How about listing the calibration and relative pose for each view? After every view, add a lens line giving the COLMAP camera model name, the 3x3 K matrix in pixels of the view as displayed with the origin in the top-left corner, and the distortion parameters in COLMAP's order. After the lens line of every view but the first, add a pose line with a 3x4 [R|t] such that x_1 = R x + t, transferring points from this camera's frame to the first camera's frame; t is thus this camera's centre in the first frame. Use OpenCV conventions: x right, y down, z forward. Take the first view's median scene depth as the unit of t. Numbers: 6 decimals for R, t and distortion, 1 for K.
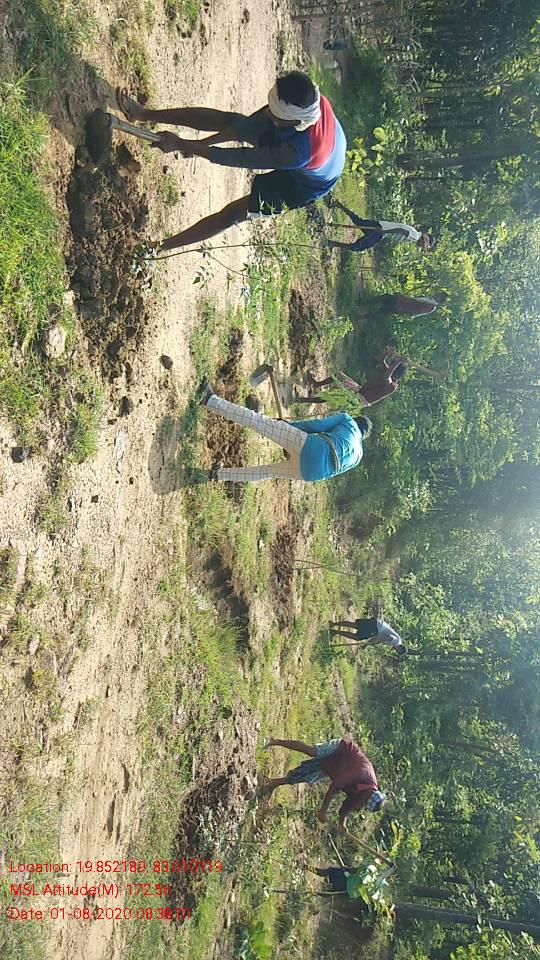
lens RADIAL K [[745.4, 0, 270.0], [0, 745.4, 480.0], [0, 0, 1]] dist [0.121075, -0.239472]
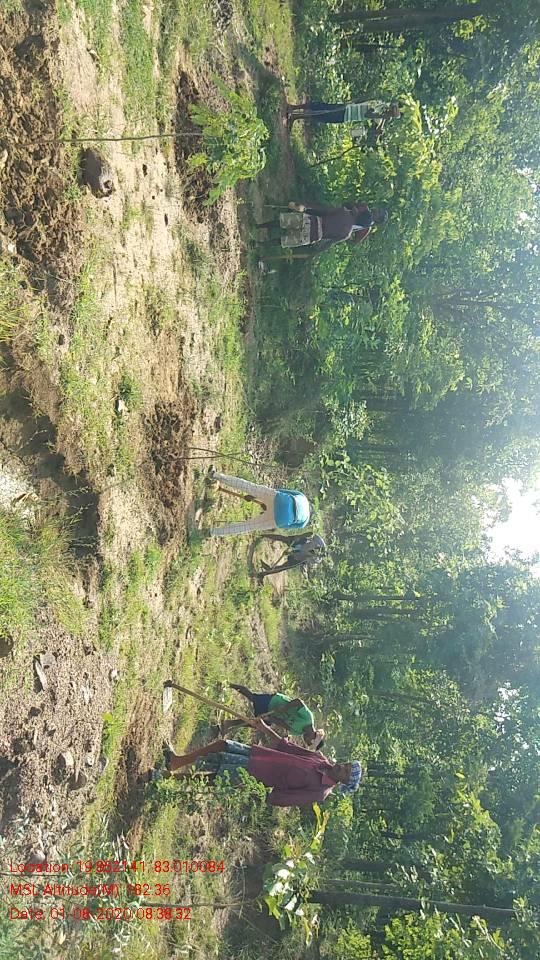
lens RADIAL K [[745.4, 0, 270.0], [0, 745.4, 480.0], [0, 0, 1]] dist [0.121075, -0.239472]
pose [[0.996466, -0.001965, 0.083975, 0.032738], [-0.002368, 0.998672, 0.051466, 0.060158], [-0.083965, -0.051483, 0.995138, 0.166407]]
